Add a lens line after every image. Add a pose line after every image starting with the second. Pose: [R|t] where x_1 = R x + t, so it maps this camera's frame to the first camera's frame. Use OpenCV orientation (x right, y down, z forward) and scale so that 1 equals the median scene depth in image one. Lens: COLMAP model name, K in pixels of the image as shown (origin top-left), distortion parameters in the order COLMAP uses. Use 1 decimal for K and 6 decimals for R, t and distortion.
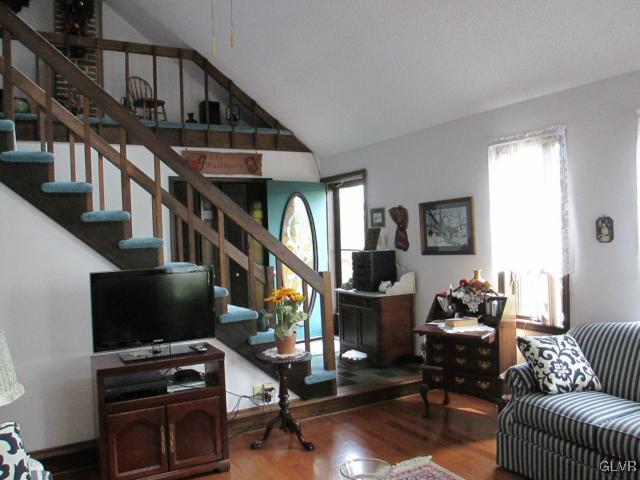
lens RADIAL K [[533.3, 0, 320.0], [0, 533.3, 240.0], [0, 0, 1]] dist [-0.060161, 0.015656]
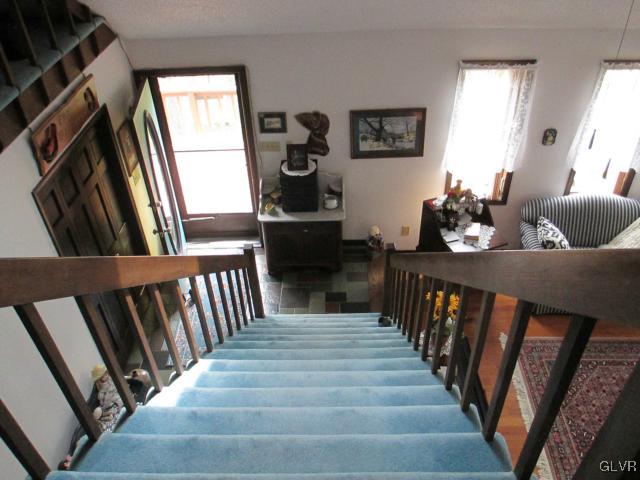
lens RADIAL K [[533.3, 0, 320.0], [0, 533.3, 240.0], [0, 0, 1]] dist [-0.060161, 0.015656]
pose [[0.502276, -0.523655, 0.688116, -0.570426], [0.018244, 0.802020, 0.597019, -0.422390], [-0.864515, -0.287314, 0.412389, 0.565560]]
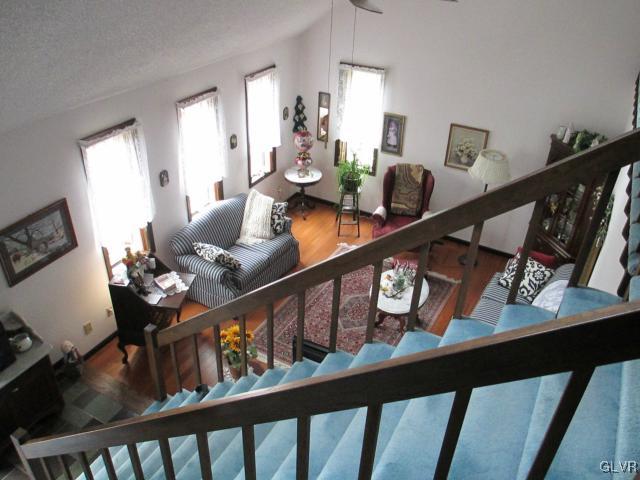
lens RADIAL K [[533.3, 0, 320.0], [0, 533.3, 240.0], [0, 0, 1]] dist [-0.060161, 0.015656]
pose [[-0.537170, -0.446016, 0.715904, -0.593312], [-0.017809, 0.854564, 0.519041, -0.446723], [-0.843286, 0.266064, -0.466989, 0.904683]]
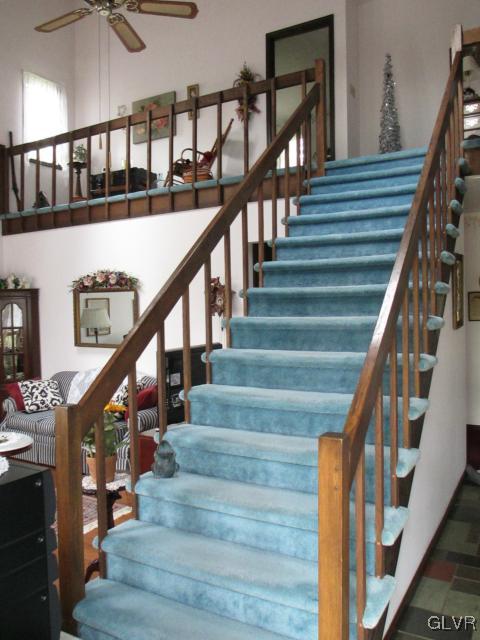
lens RADIAL K [[533.3, 0, 240.0], [0, 533.3, 320.0], [0, 0, 1]] dist [-0.060161, 0.015656]
pose [[-0.859956, 0.062975, -0.506468, 0.090834], [0.042541, 0.997749, 0.051829, -0.033301], [0.508592, 0.023025, -0.860700, 1.189140]]
